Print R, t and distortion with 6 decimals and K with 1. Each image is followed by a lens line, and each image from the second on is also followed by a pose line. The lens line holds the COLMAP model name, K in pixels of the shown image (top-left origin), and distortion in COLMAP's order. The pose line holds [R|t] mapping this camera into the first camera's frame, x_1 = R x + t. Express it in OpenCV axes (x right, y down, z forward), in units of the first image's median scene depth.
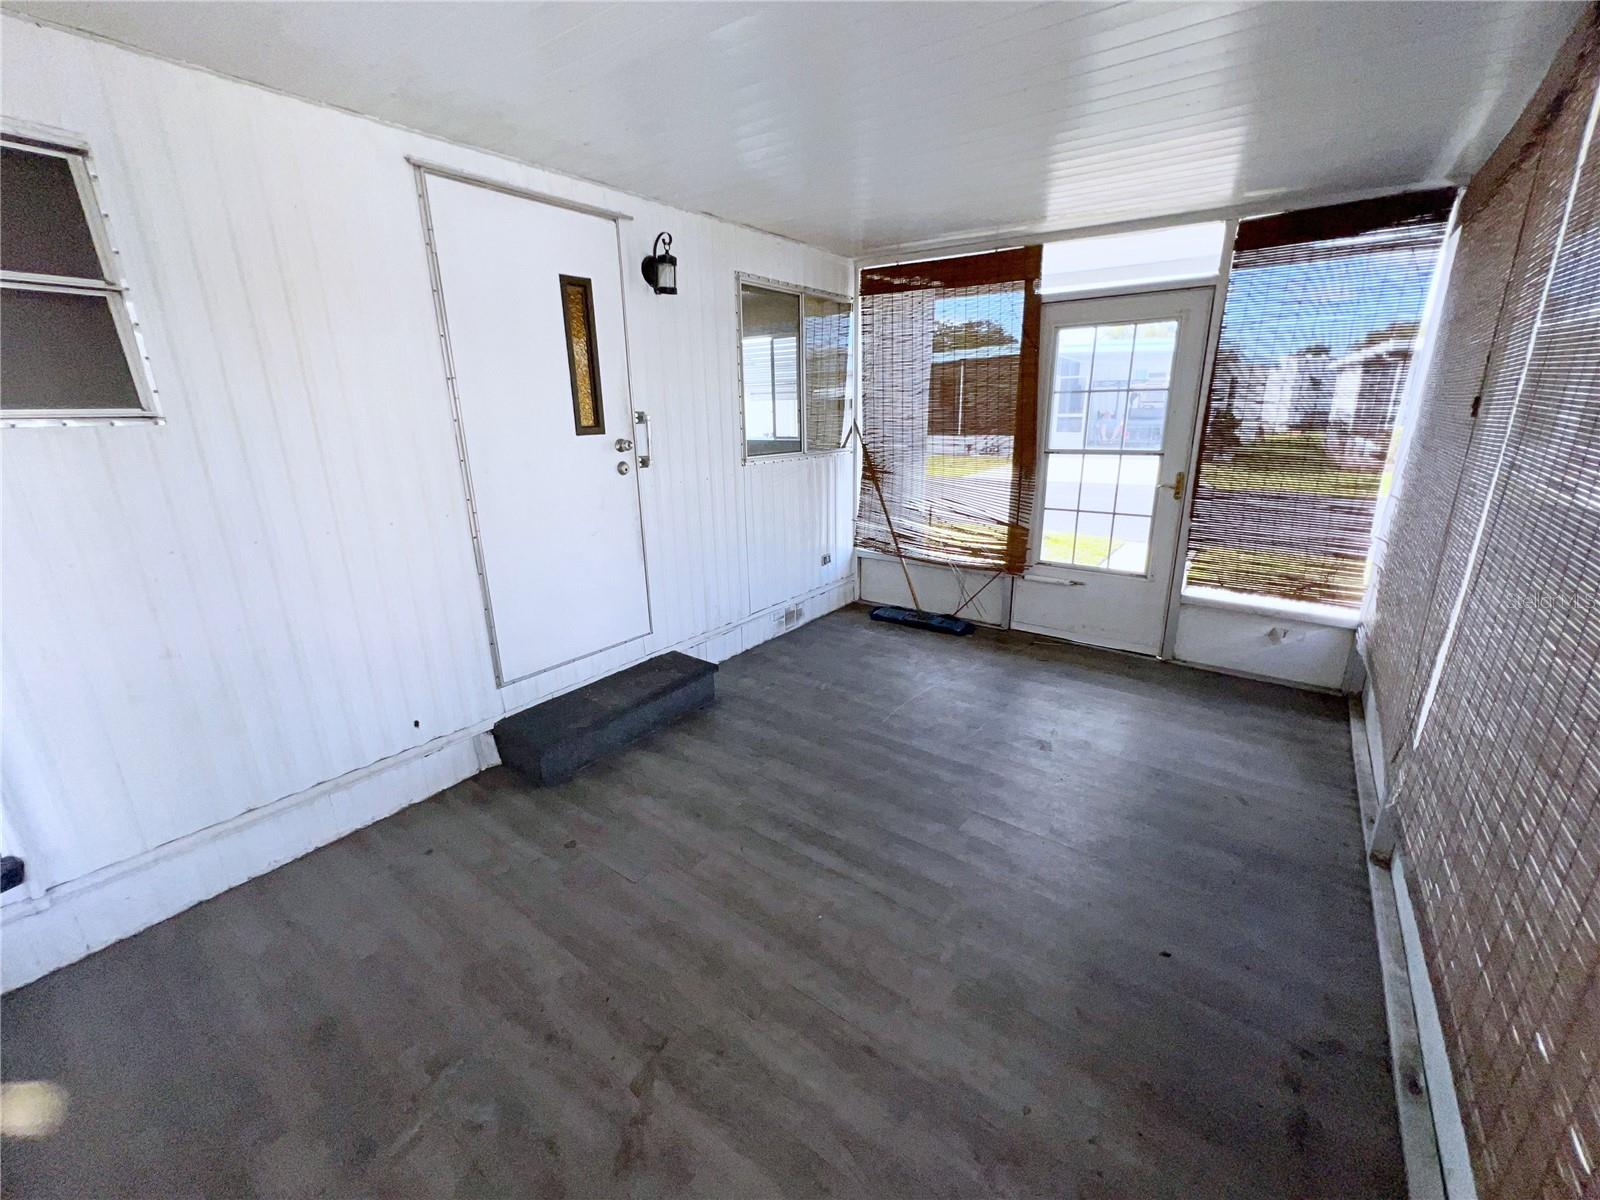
lens RADIAL K [[640.9, 0, 795.3], [0, 640.9, 595.0], [0, 0, 1]] dist [-0.001876, 0.000352]
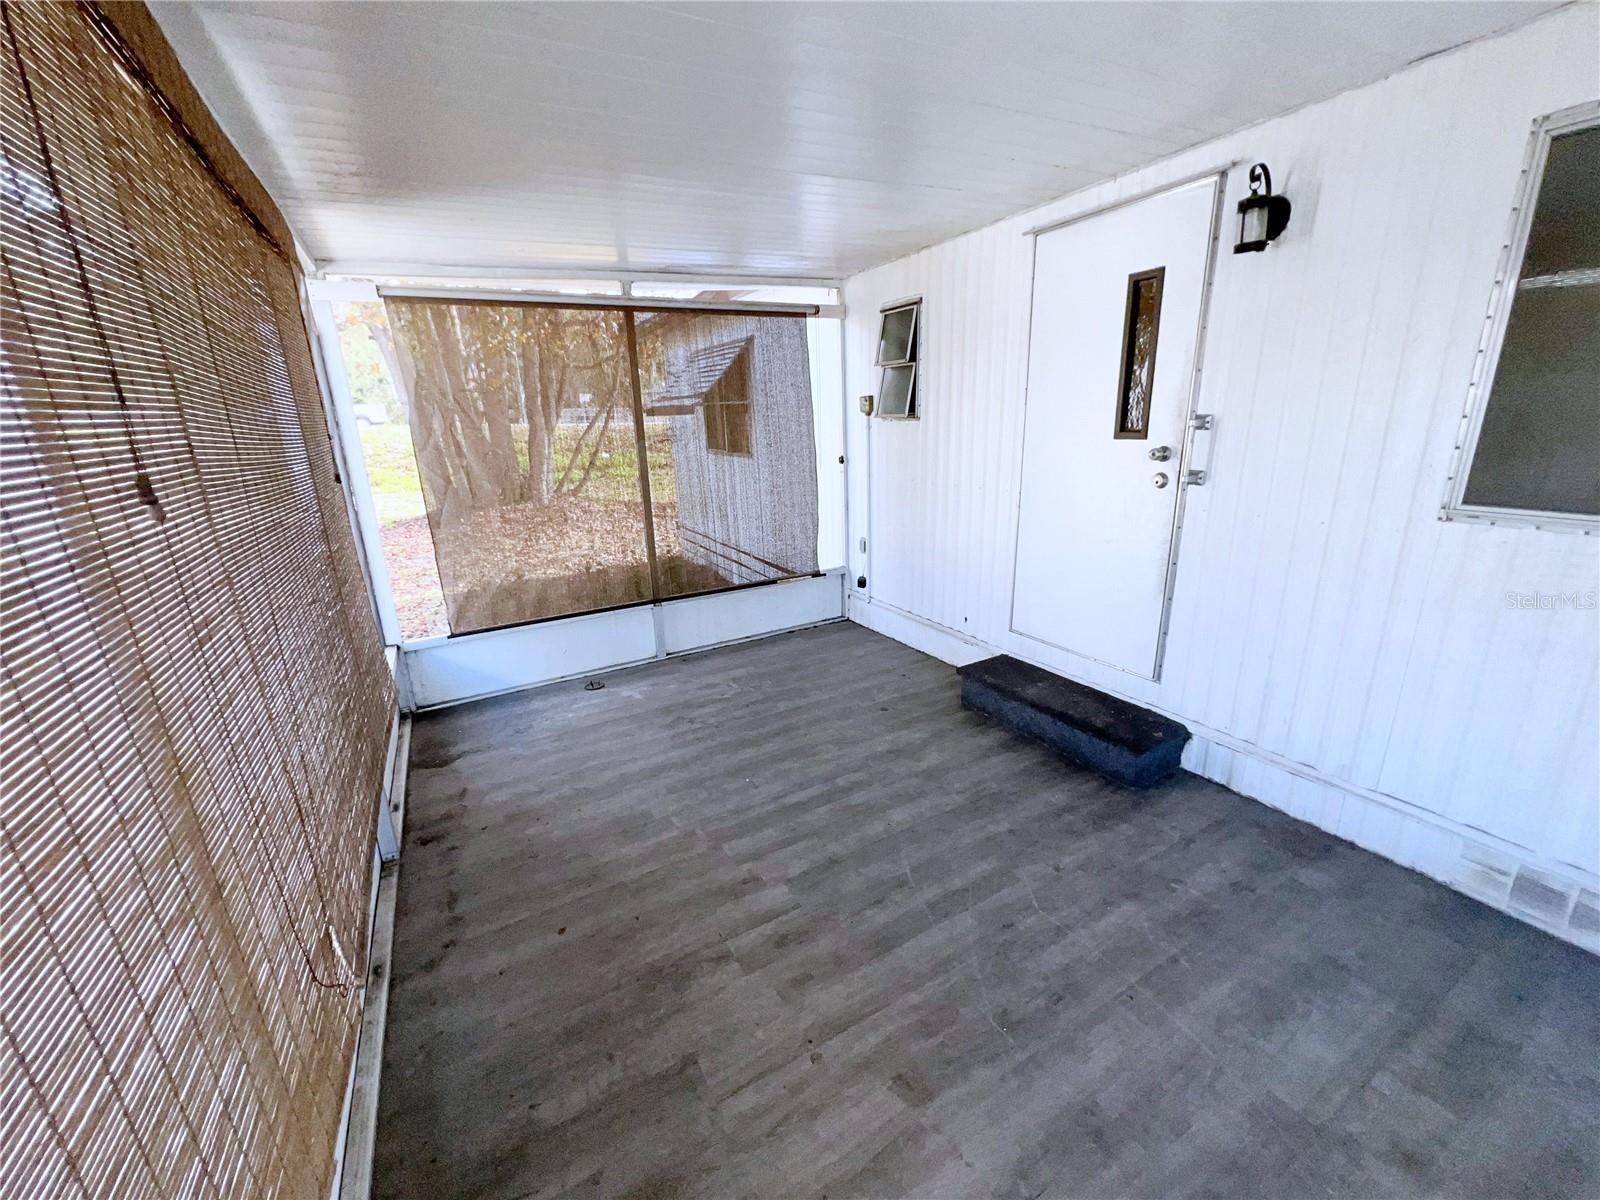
lens RADIAL K [[640.9, 0, 795.3], [0, 640.9, 595.0], [0, 0, 1]] dist [-0.001876, 0.000352]
pose [[-0.408078, 0.275734, -0.870312, 0.789870], [-0.217344, 0.896548, 0.385957, -0.313070], [0.886698, 0.346658, -0.305932, 0.969269]]
